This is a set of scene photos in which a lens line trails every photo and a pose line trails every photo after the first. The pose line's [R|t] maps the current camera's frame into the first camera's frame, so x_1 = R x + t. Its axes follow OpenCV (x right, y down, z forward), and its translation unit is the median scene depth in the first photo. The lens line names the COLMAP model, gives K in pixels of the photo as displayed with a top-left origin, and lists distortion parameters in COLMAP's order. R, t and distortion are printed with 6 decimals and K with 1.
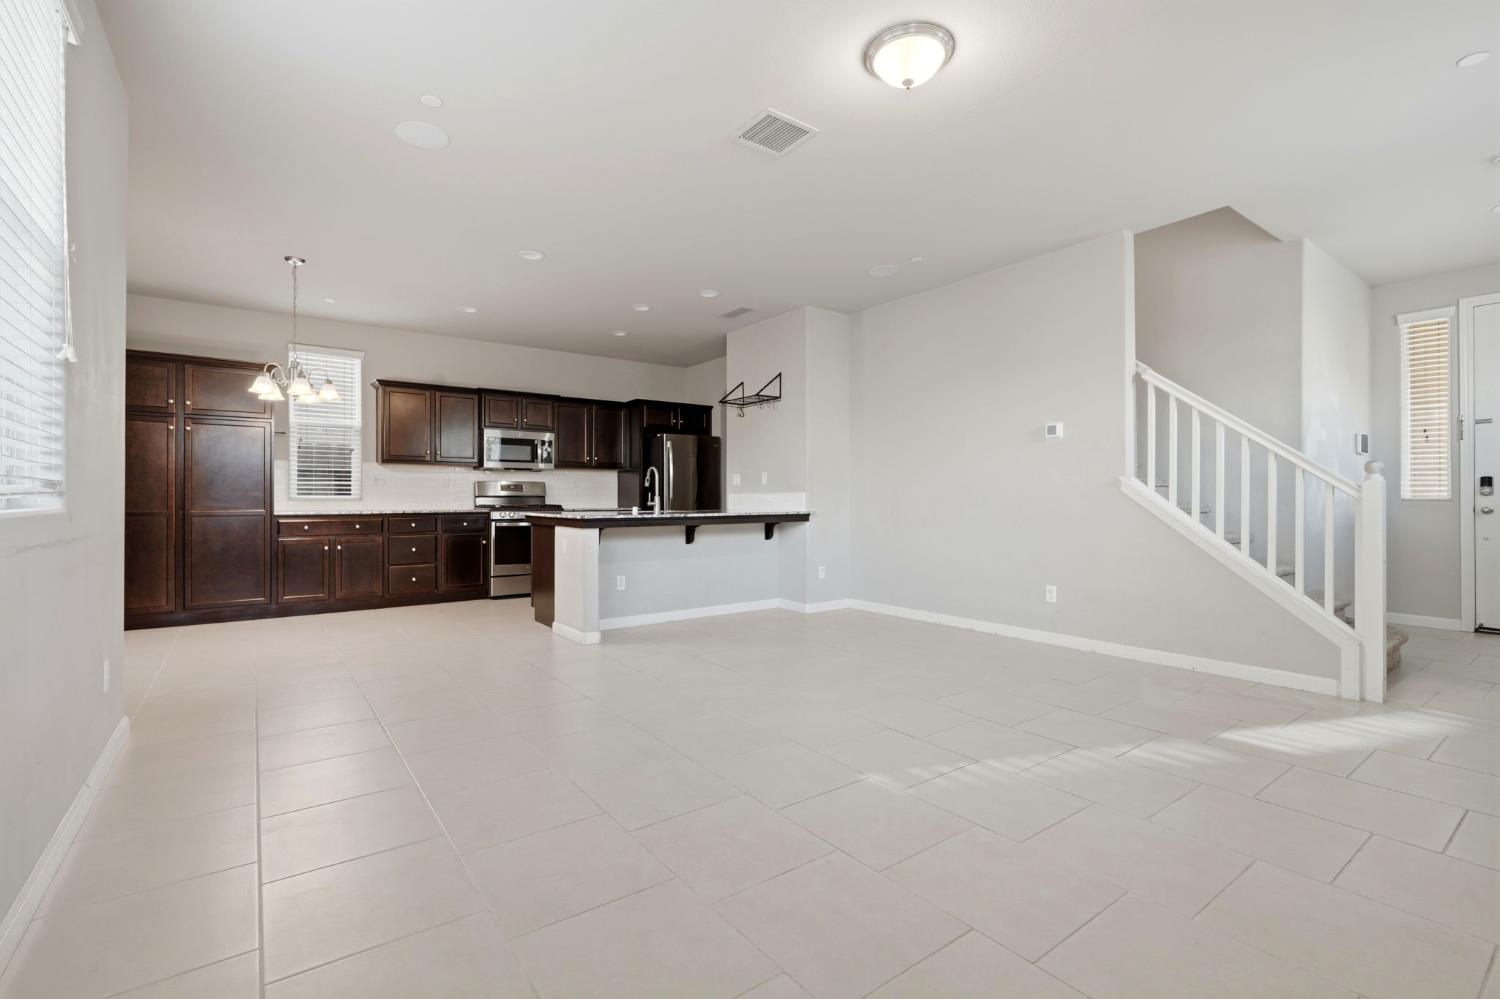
lens RADIAL K [[668.6, 0, 749.9], [0, 668.6, 497.4], [0, 0, 1]] dist [-0.000755, 0.000550]
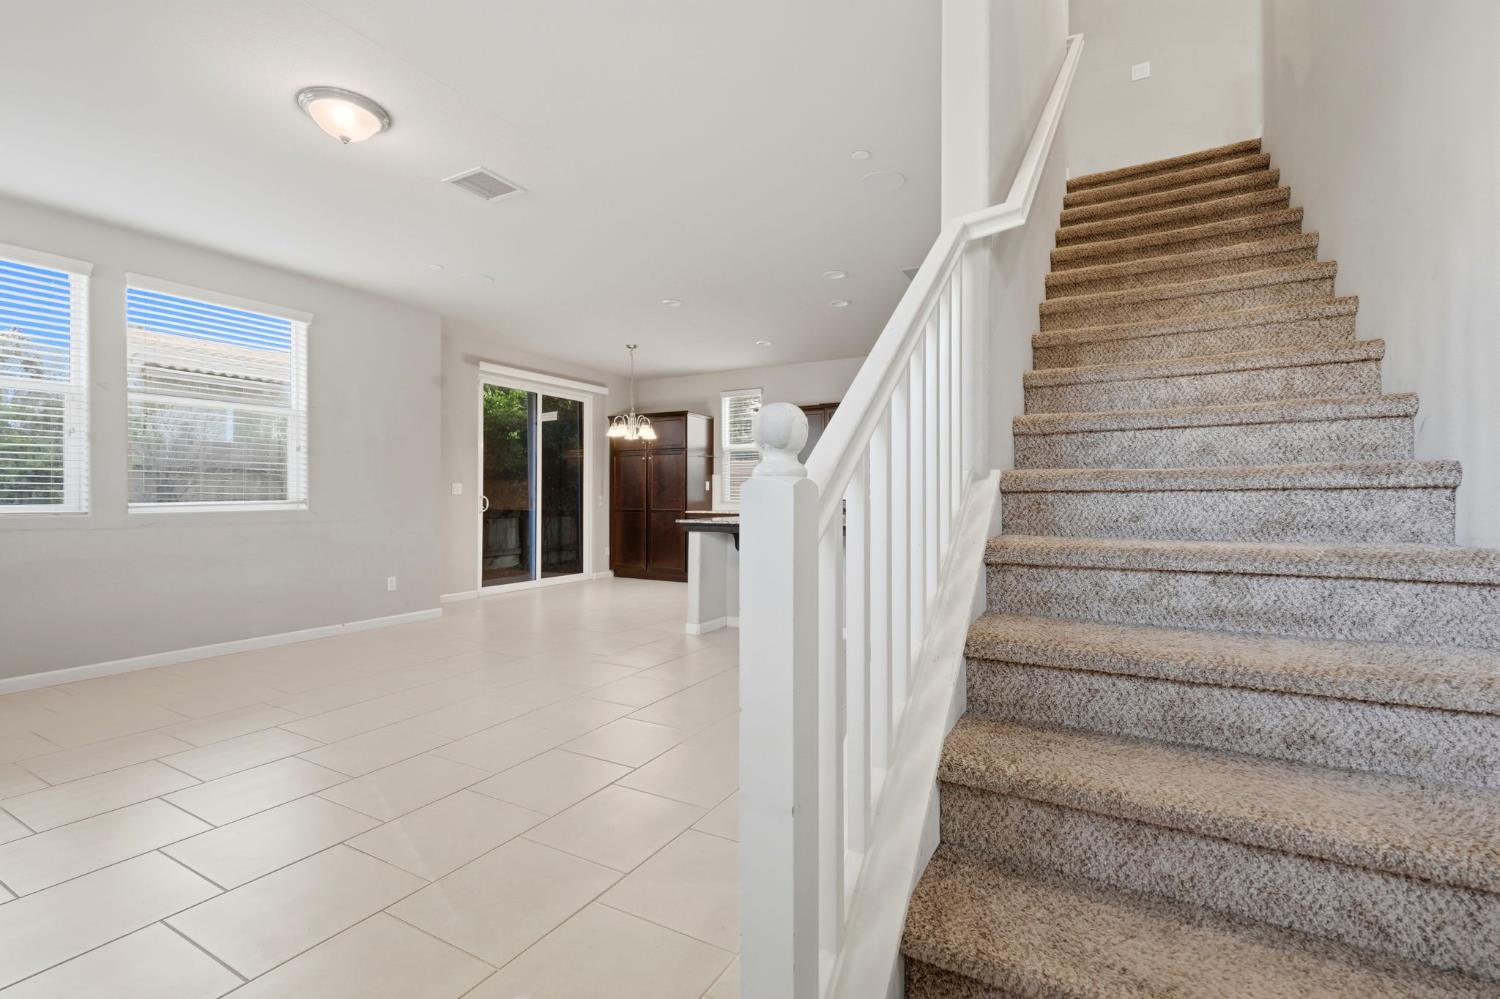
lens RADIAL K [[668.6, 0, 748.2], [0, 668.6, 498.3], [0, 0, 1]] dist [-0.000755, 0.000550]
pose [[0.403825, 0.003418, -0.914830, 0.626085], [0.001848, 0.999988, 0.004552, -0.011029], [0.914834, -0.003529, 0.403814, 0.477644]]
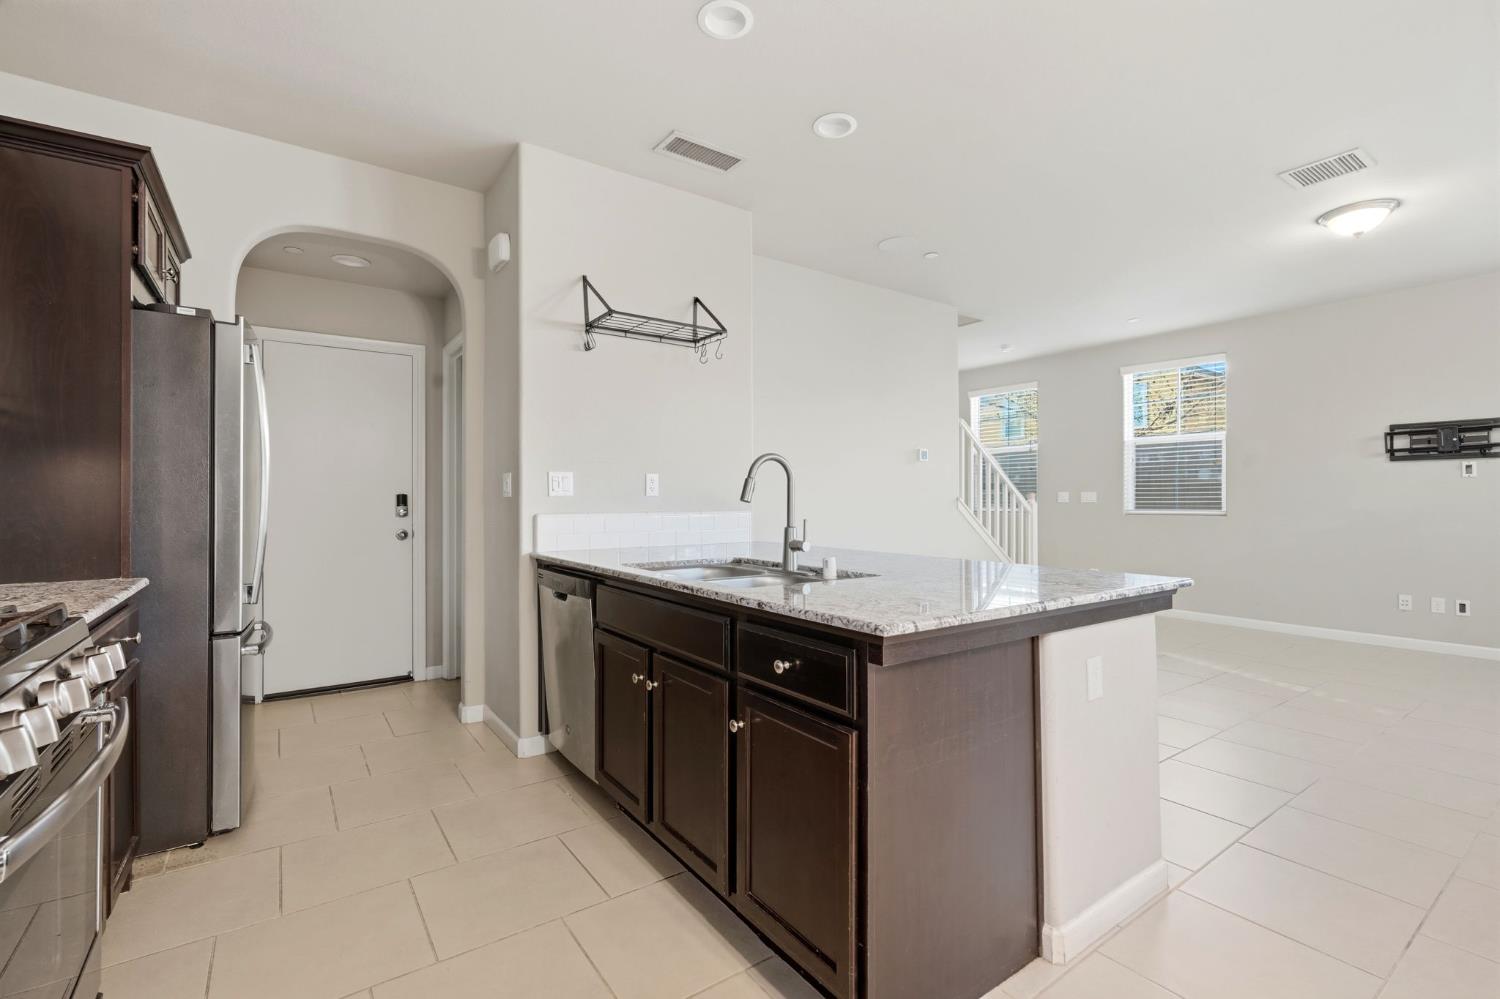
lens RADIAL K [[668.6, 0, 748.3], [0, 668.6, 496.9], [0, 0, 1]] dist [-0.000755, 0.000550]
pose [[0.022193, 0.013765, 0.999659, -0.507853], [-0.000561, 0.999905, -0.013756, -0.012380], [-0.999754, -0.000256, 0.022199, 0.940842]]
